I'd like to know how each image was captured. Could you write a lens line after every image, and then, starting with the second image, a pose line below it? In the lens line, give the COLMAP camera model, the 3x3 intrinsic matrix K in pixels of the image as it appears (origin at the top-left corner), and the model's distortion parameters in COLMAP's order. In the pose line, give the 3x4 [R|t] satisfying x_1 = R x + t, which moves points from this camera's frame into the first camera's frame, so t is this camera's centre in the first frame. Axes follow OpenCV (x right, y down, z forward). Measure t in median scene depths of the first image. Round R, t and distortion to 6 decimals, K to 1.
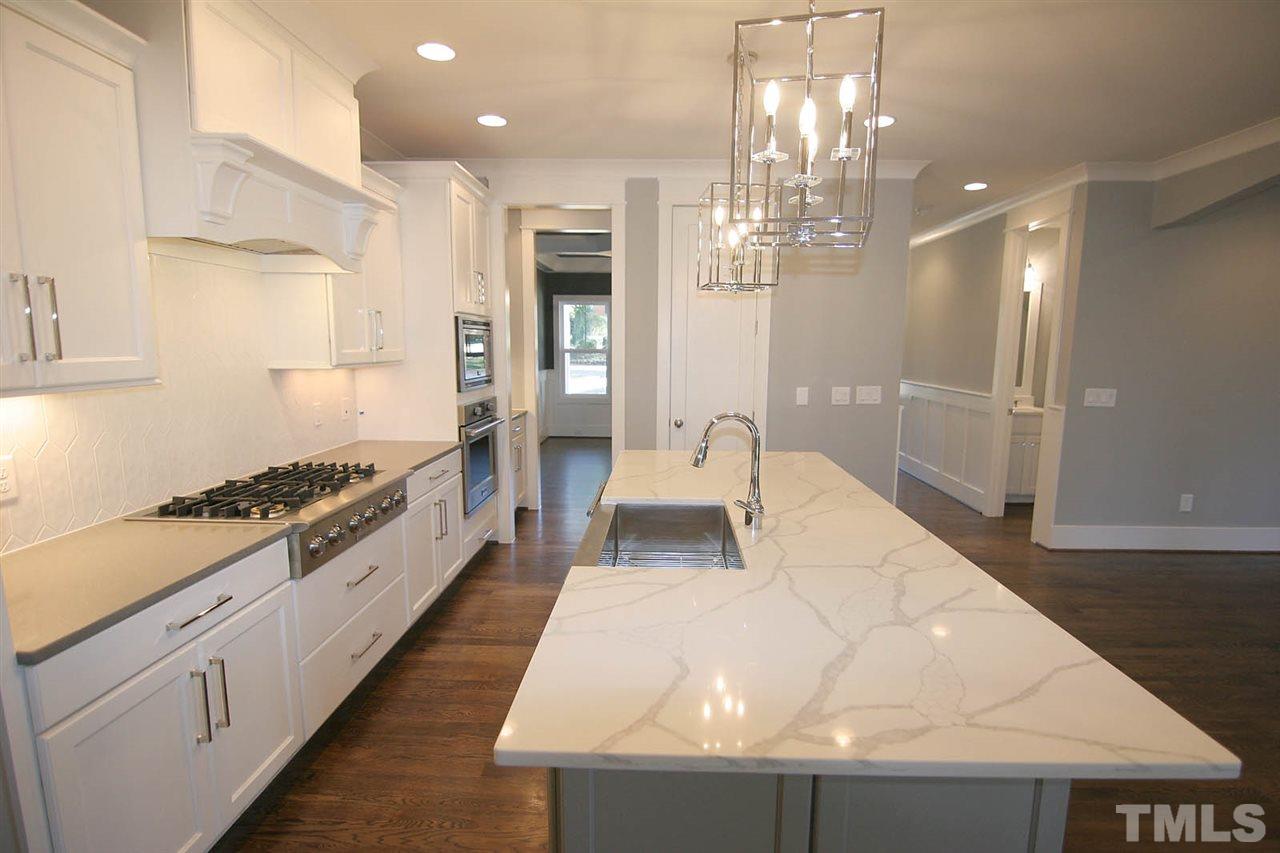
lens RADIAL K [[645.5, 0, 649.6], [0, 645.5, 437.1], [0, 0, 1]] dist [-0.003741, -0.012654]
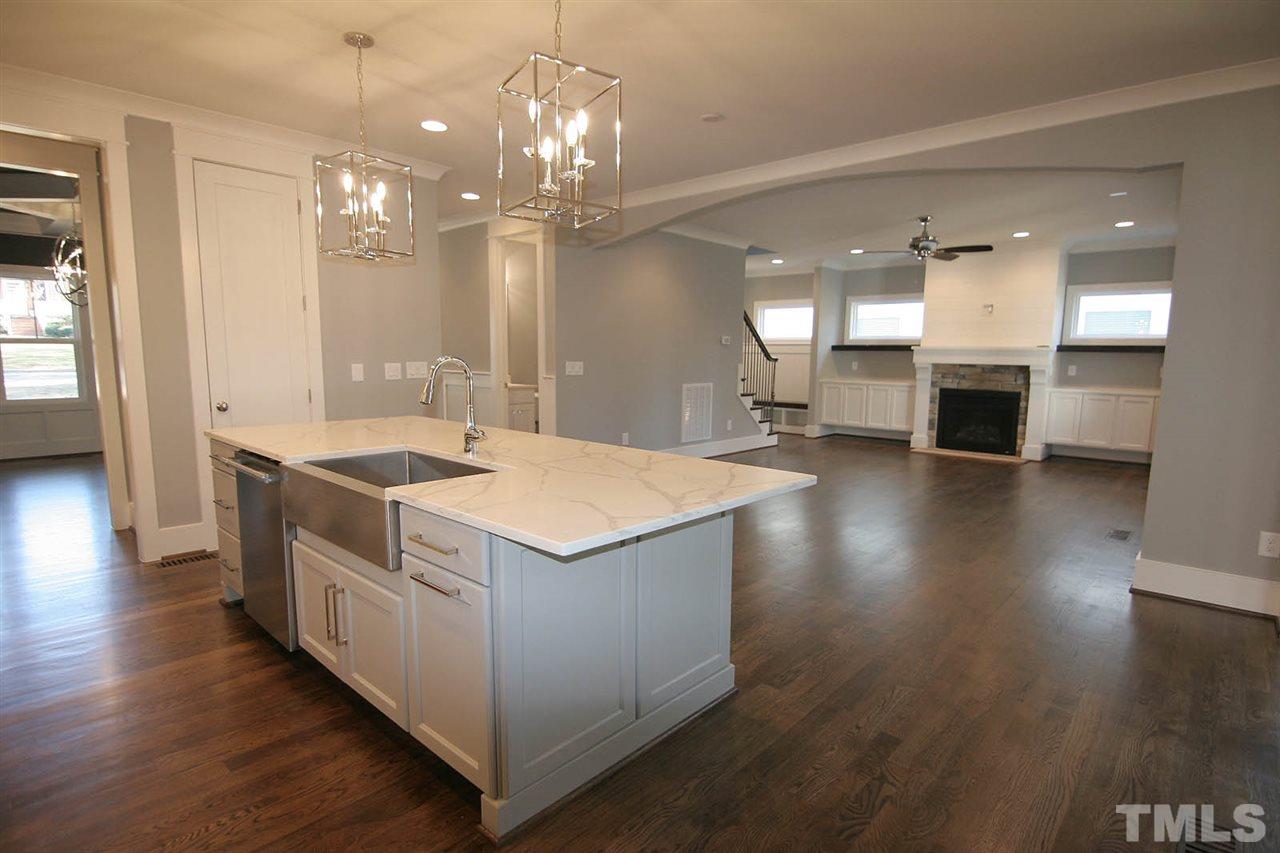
lens RADIAL K [[645.5, 0, 649.6], [0, 645.5, 437.1], [0, 0, 1]] dist [-0.003741, -0.012654]
pose [[0.654194, -0.098912, 0.749831, -0.249429], [0.102531, 0.993858, 0.041647, 0.044956], [-0.749345, 0.049636, 0.660317, -0.019578]]
